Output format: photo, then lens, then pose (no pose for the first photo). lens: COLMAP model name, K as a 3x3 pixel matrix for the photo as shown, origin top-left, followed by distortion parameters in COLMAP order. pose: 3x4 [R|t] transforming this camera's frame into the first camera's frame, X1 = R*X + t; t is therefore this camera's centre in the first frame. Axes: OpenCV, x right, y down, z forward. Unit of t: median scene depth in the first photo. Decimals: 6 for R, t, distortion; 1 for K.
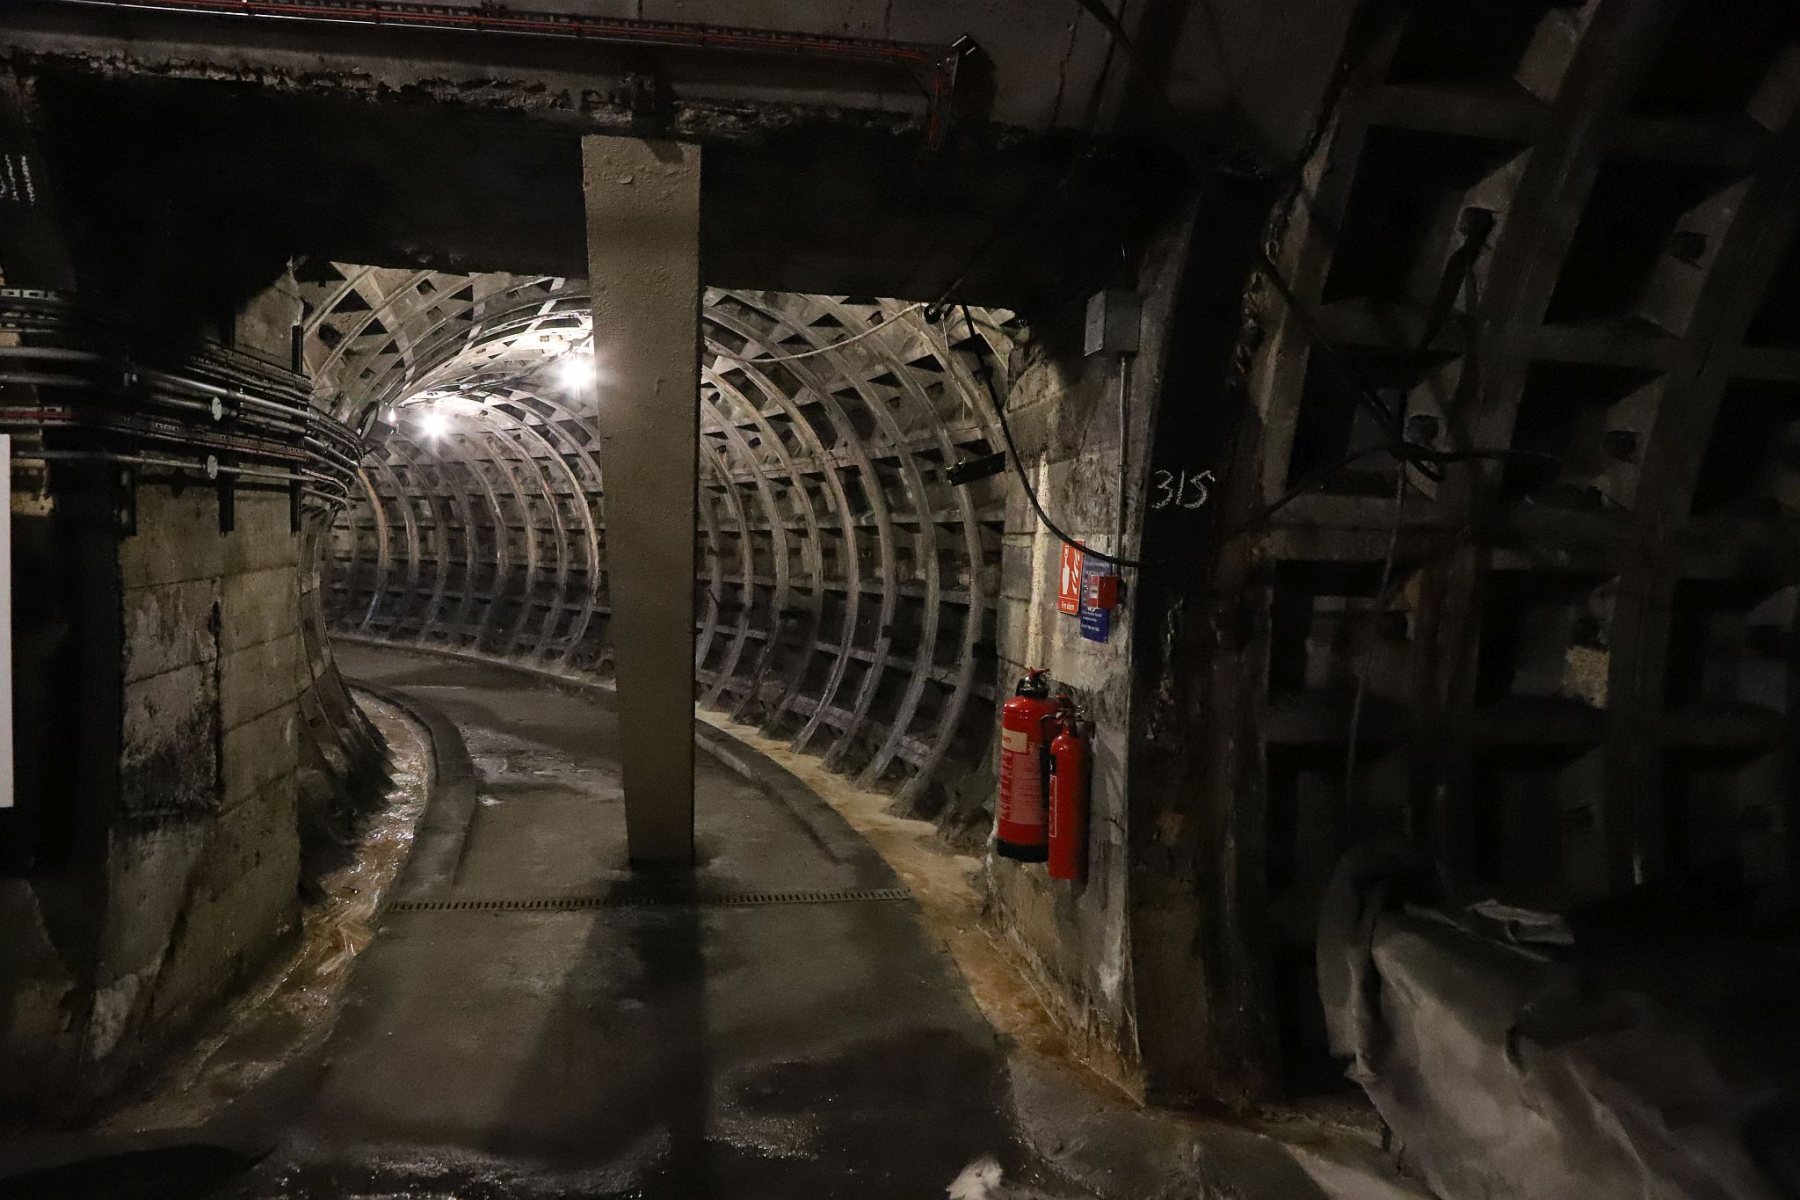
lens RADIAL K [[1409.3, 0, 900.0], [0, 1409.3, 600.0], [0, 0, 1]] dist [-0.000815, 0.000487]
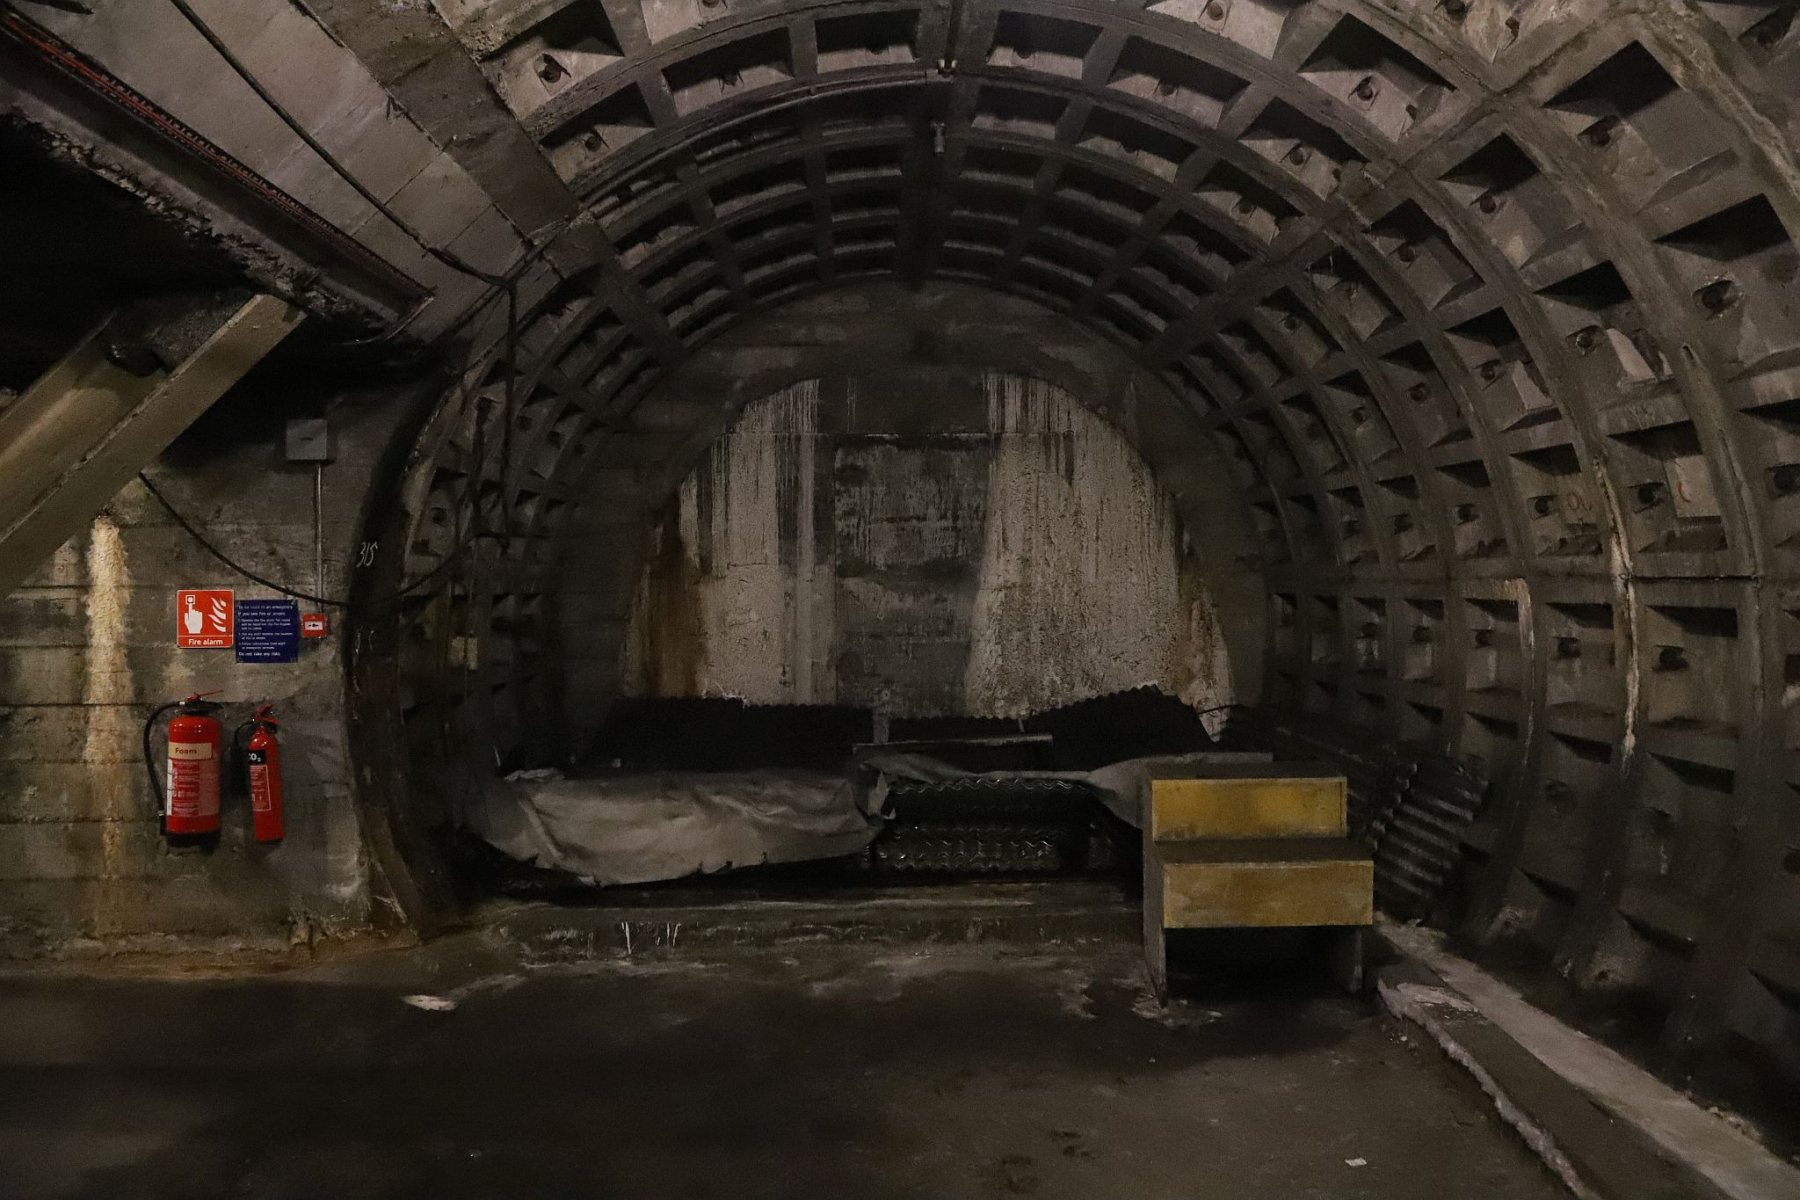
lens RADIAL K [[1409.3, 0, 900.0], [0, 1409.3, 600.0], [0, 0, 1]] dist [-0.000815, 0.000487]
pose [[0.071057, -0.048806, 0.996278, -1.262938], [0.060907, 0.997151, 0.044504, -0.059825], [-0.995611, 0.057518, 0.073828, 0.303352]]
